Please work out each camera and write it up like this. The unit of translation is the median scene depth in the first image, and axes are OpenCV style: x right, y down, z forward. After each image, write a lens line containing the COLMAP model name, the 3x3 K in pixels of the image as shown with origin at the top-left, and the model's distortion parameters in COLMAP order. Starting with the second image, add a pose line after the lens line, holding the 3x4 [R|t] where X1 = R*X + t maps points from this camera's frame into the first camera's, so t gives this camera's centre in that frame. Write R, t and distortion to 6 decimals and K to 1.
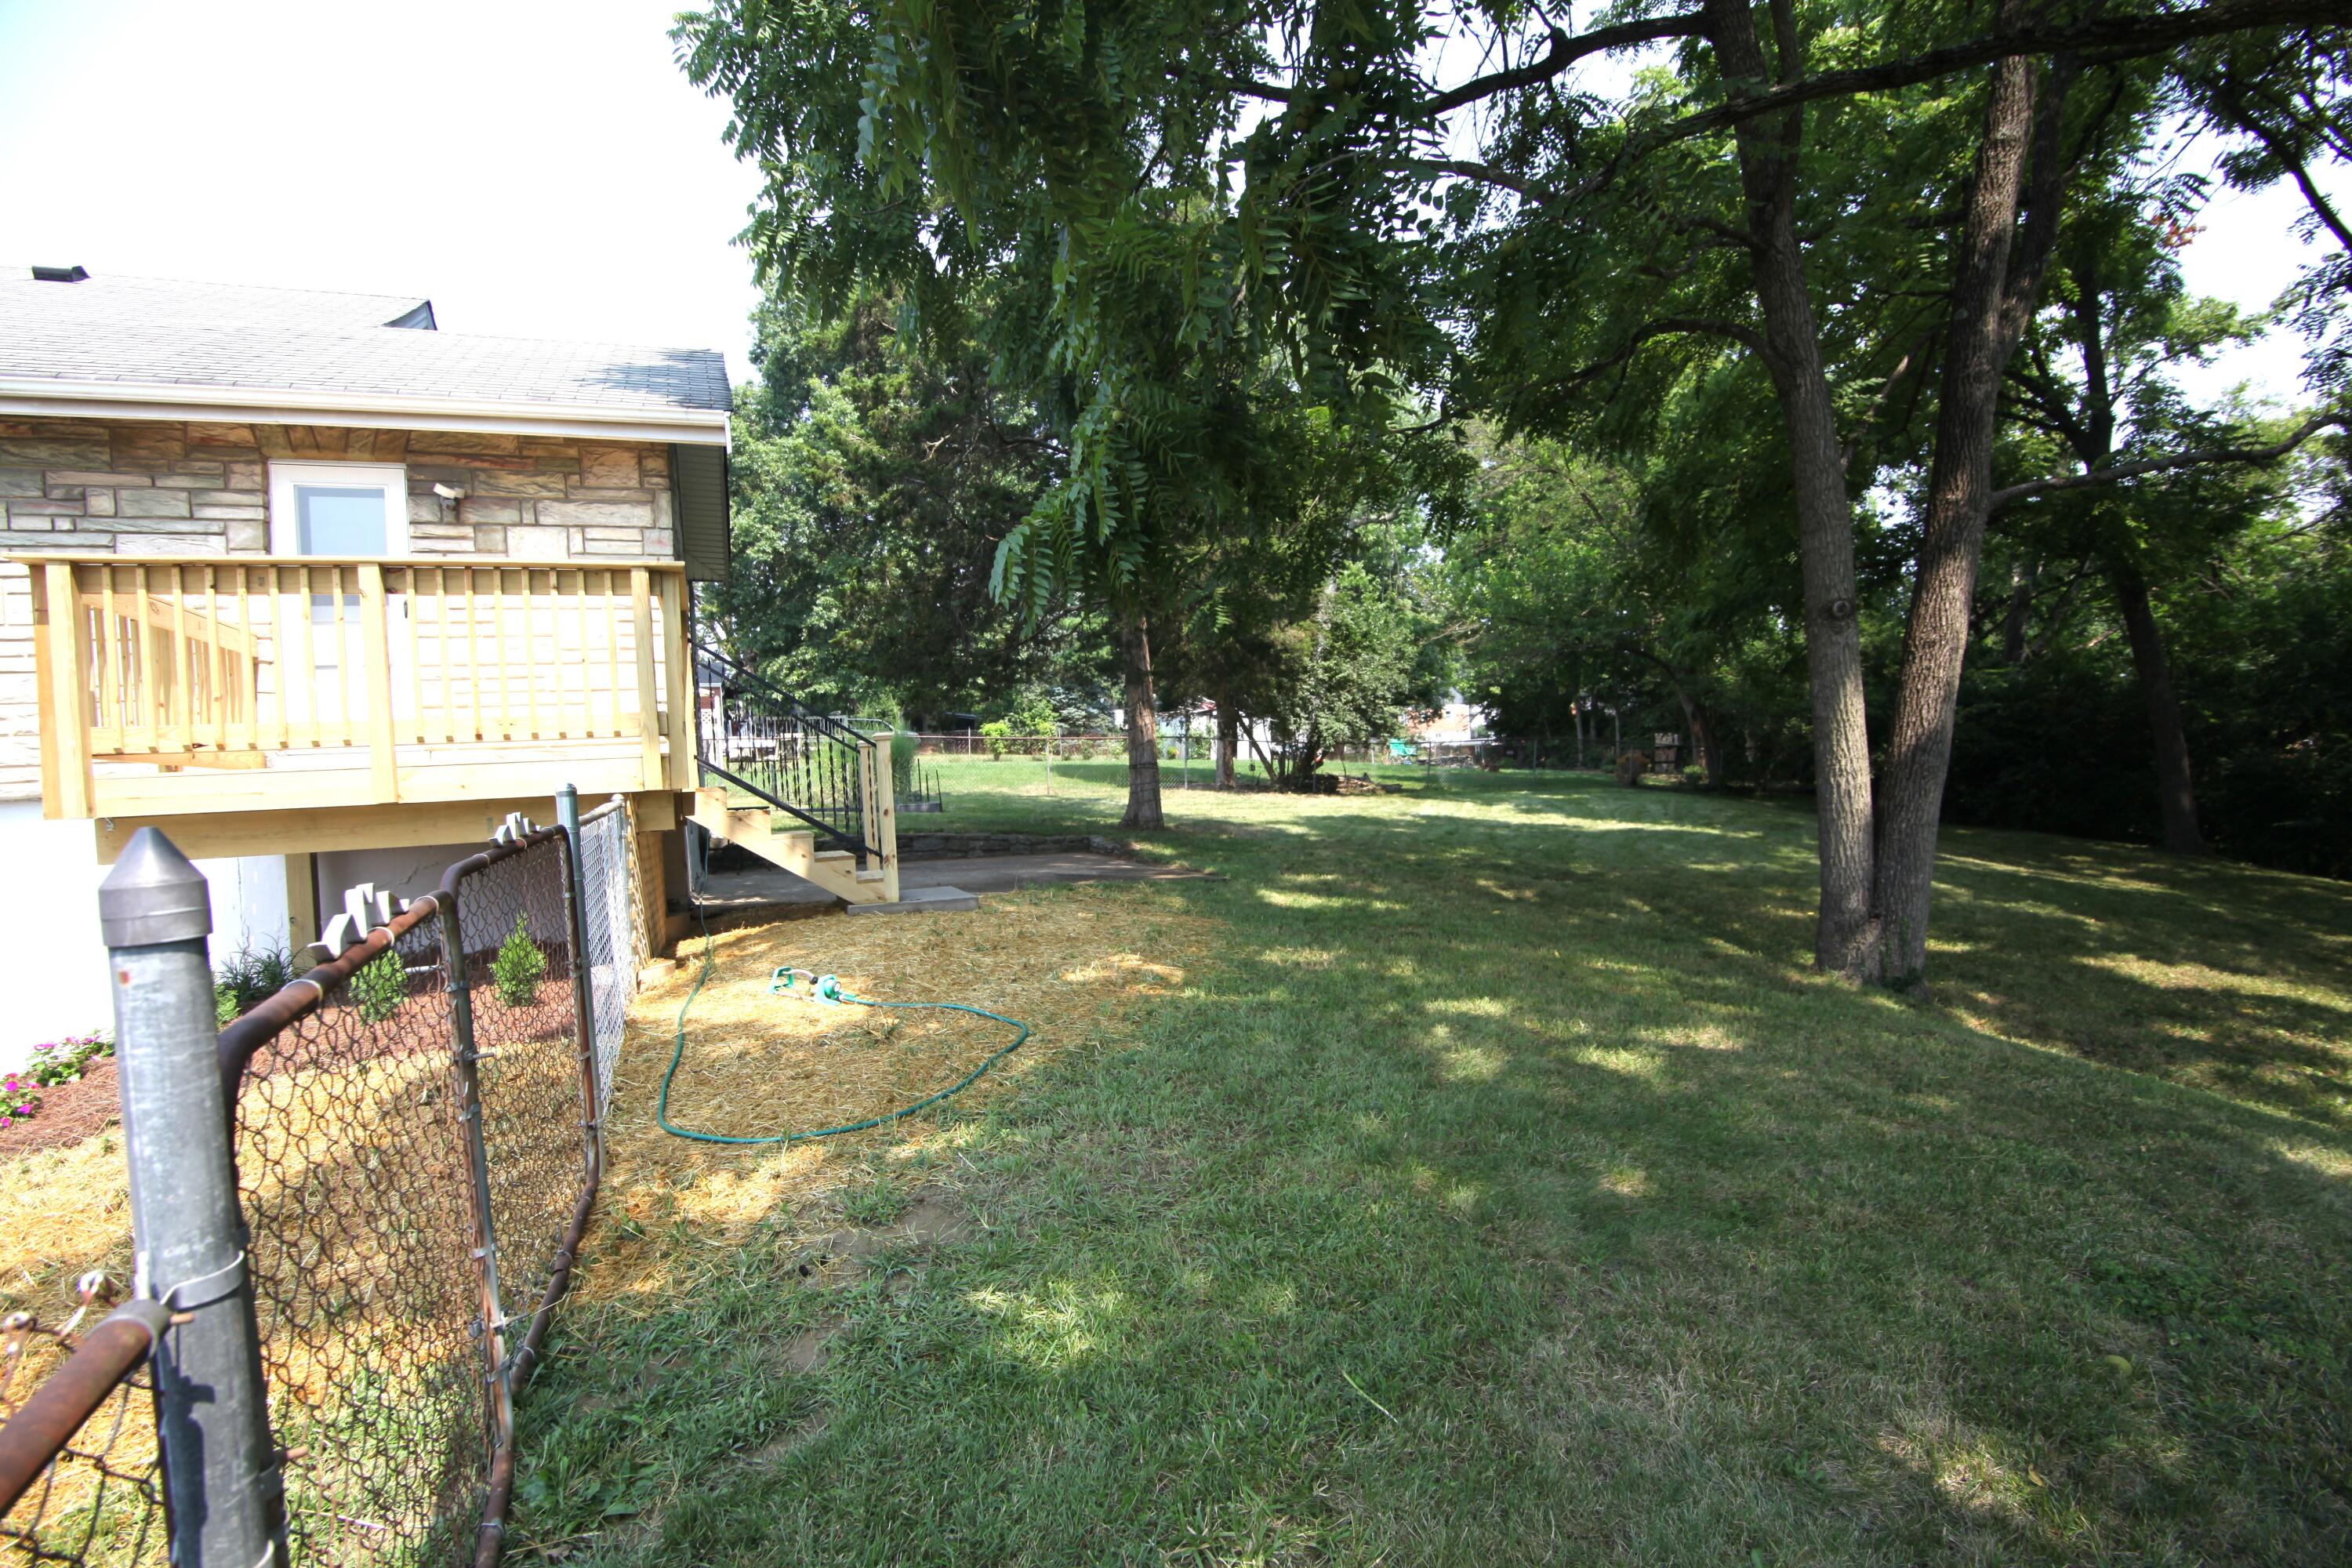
lens RADIAL K [[1144.7, 0, 1174.4], [0, 1144.7, 776.4], [0, 0, 1]] dist [-0.003309, -0.000394]
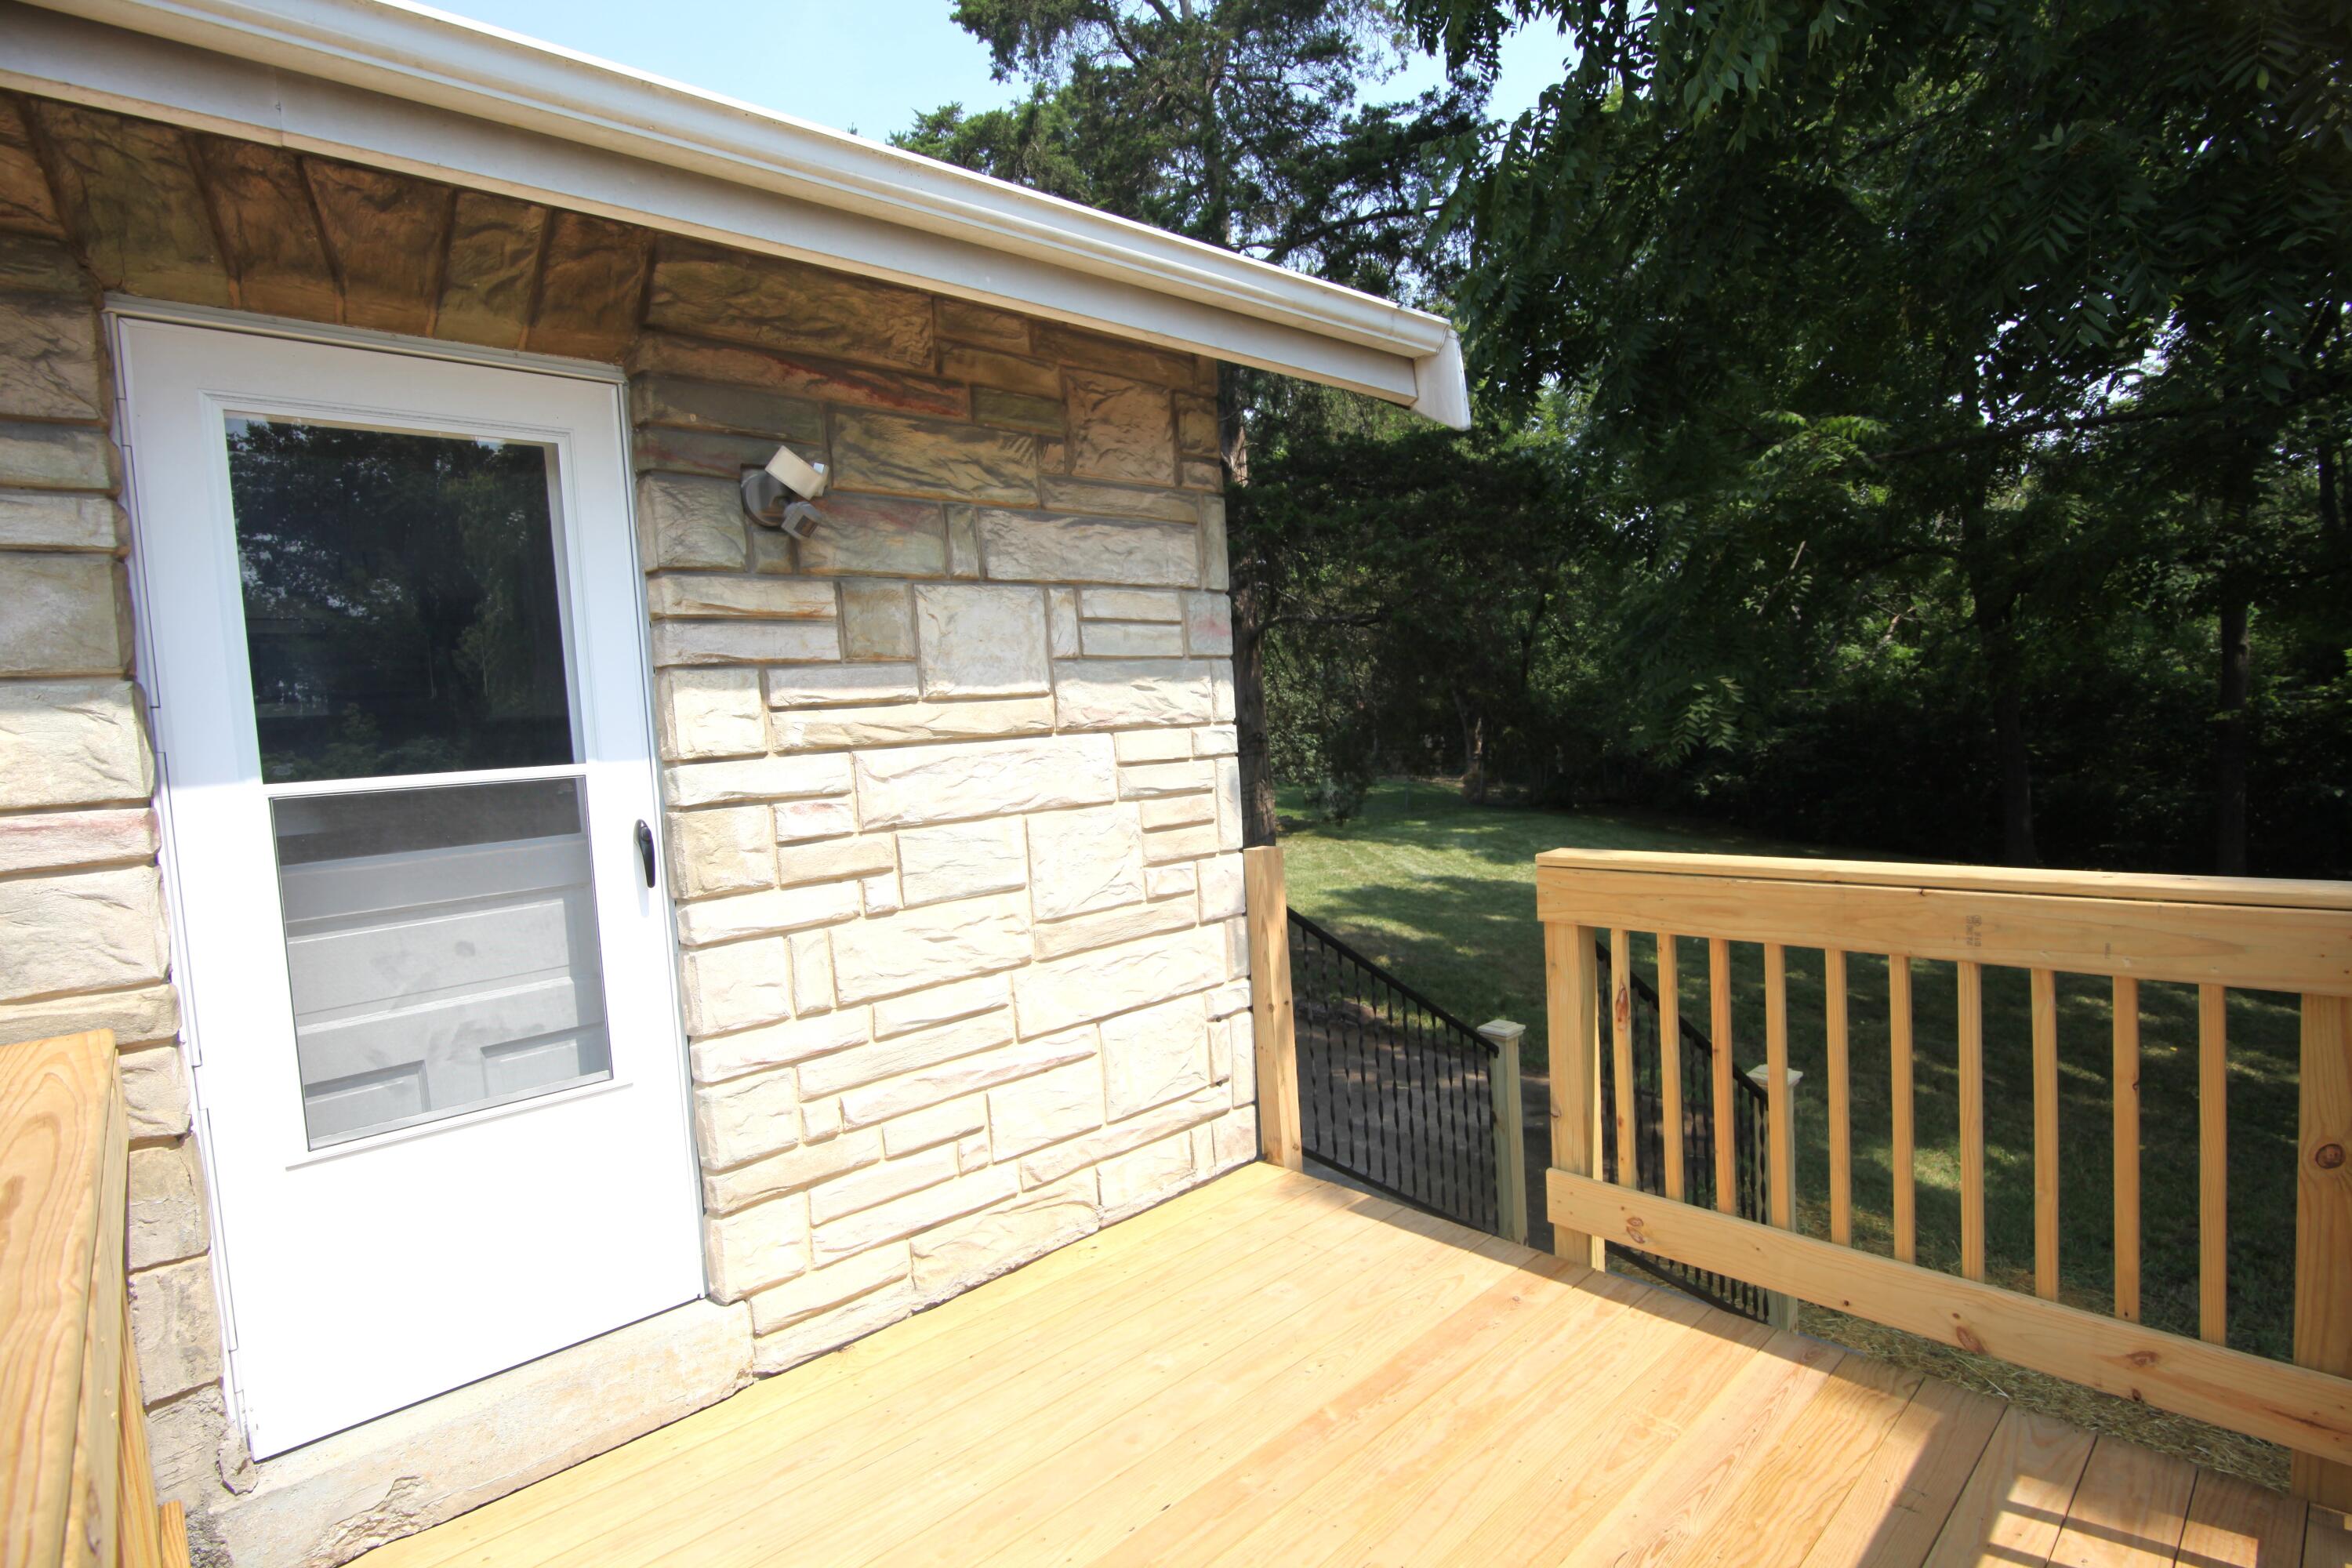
lens RADIAL K [[1144.7, 0, 1176.0], [0, 1144.7, 789.5], [0, 0, 1]] dist [-0.003309, -0.000394]
pose [[0.937596, -0.031008, 0.346341, -0.629490], [0.025634, 0.999470, 0.020088, -0.162316], [-0.346780, -0.009957, 0.937894, 0.653364]]
